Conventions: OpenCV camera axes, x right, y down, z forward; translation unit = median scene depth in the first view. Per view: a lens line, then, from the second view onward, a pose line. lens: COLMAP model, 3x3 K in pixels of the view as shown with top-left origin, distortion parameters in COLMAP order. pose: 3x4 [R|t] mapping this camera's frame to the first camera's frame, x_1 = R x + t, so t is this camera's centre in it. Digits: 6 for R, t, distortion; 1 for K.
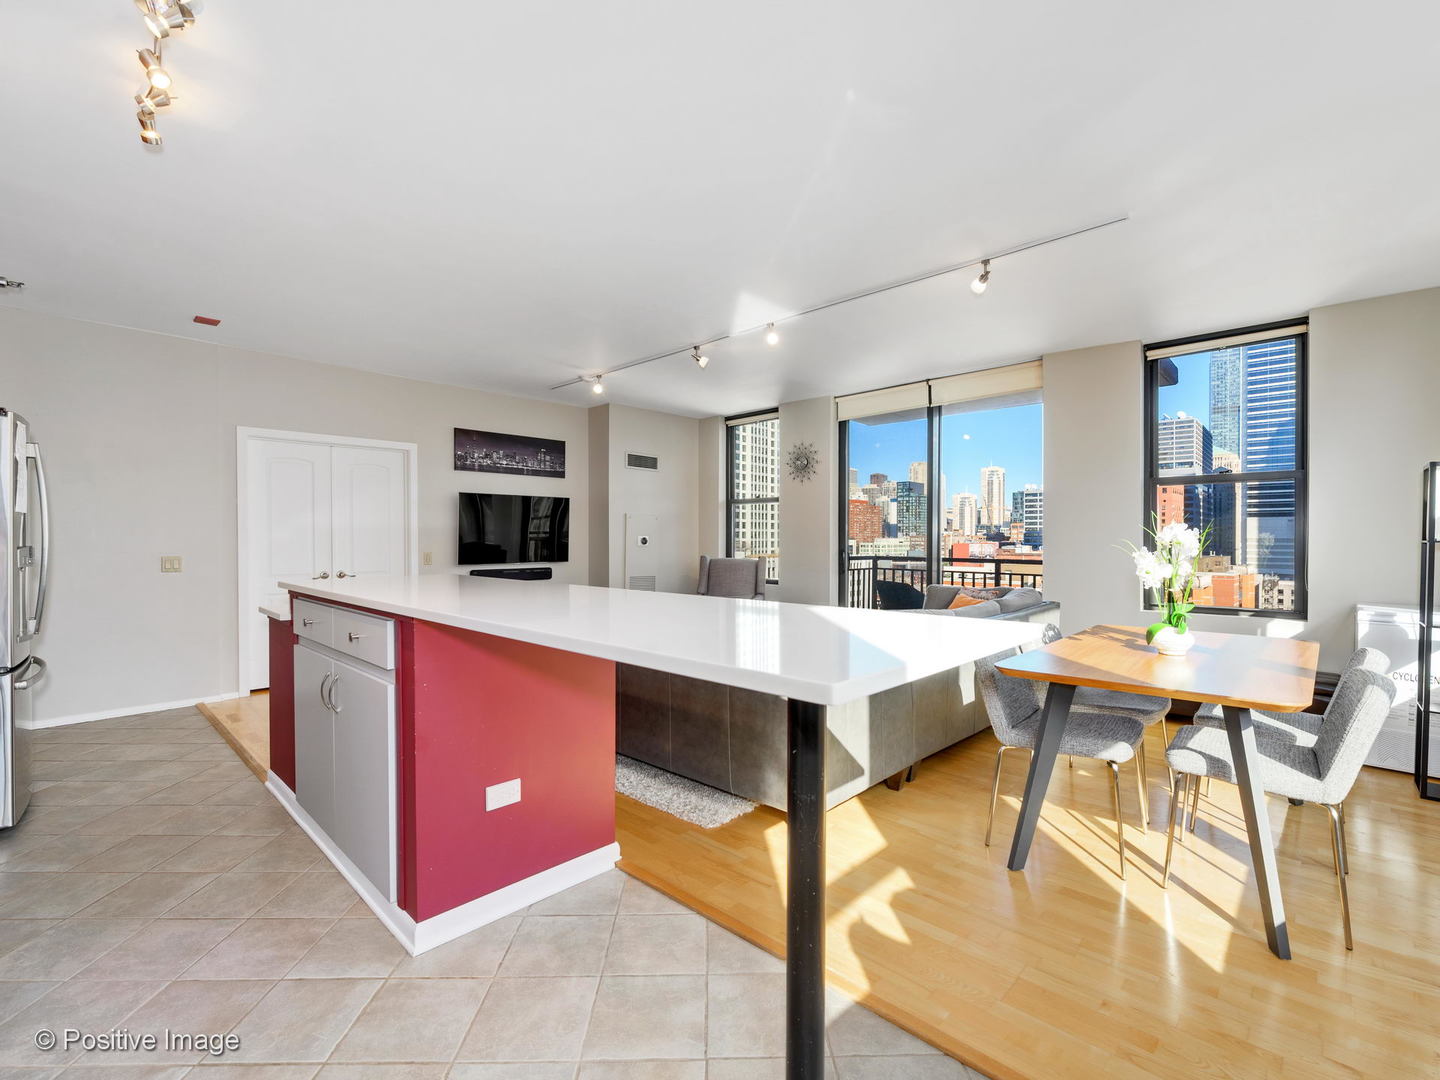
lens RADIAL K [[641.8, 0, 719.0], [0, 641.8, 540.2], [0, 0, 1]] dist [-0.018888, 0.000657]
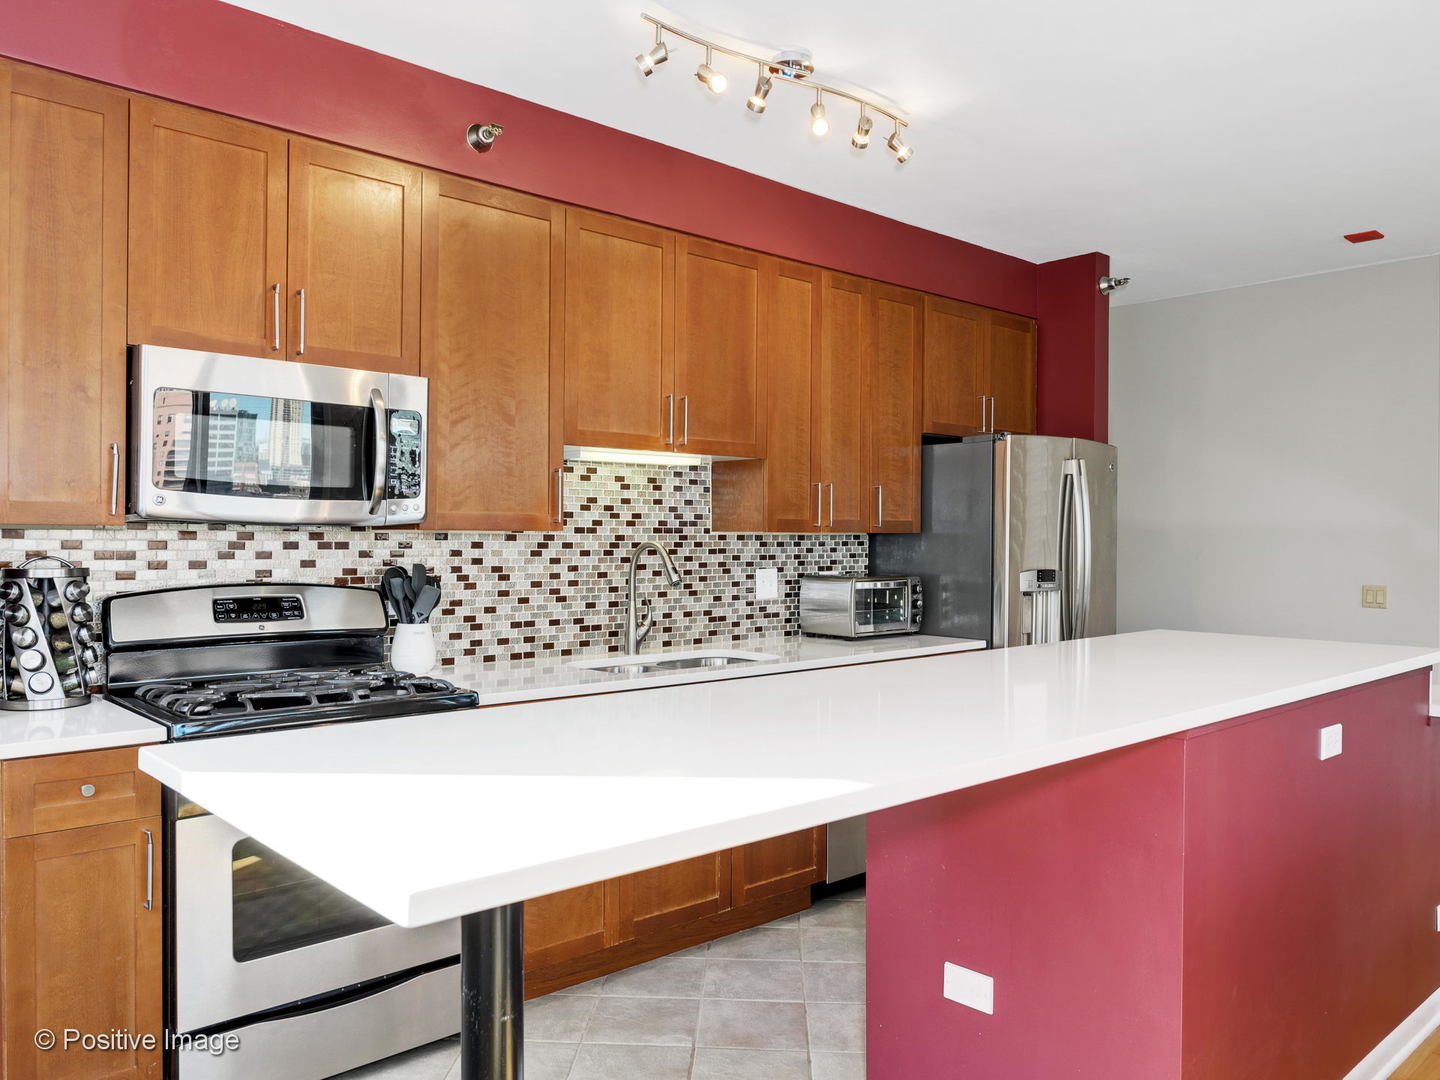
lens RADIAL K [[1076.9, 0, 725.5], [0, 1076.9, 540.5], [0, 0, 1]] dist [0.009214, -0.009746]
pose [[-0.072639, 0.007578, -0.997330, 0.231122], [-0.004041, 0.999961, 0.007893, -0.019178], [0.997350, 0.004603, -0.072605, 0.249599]]
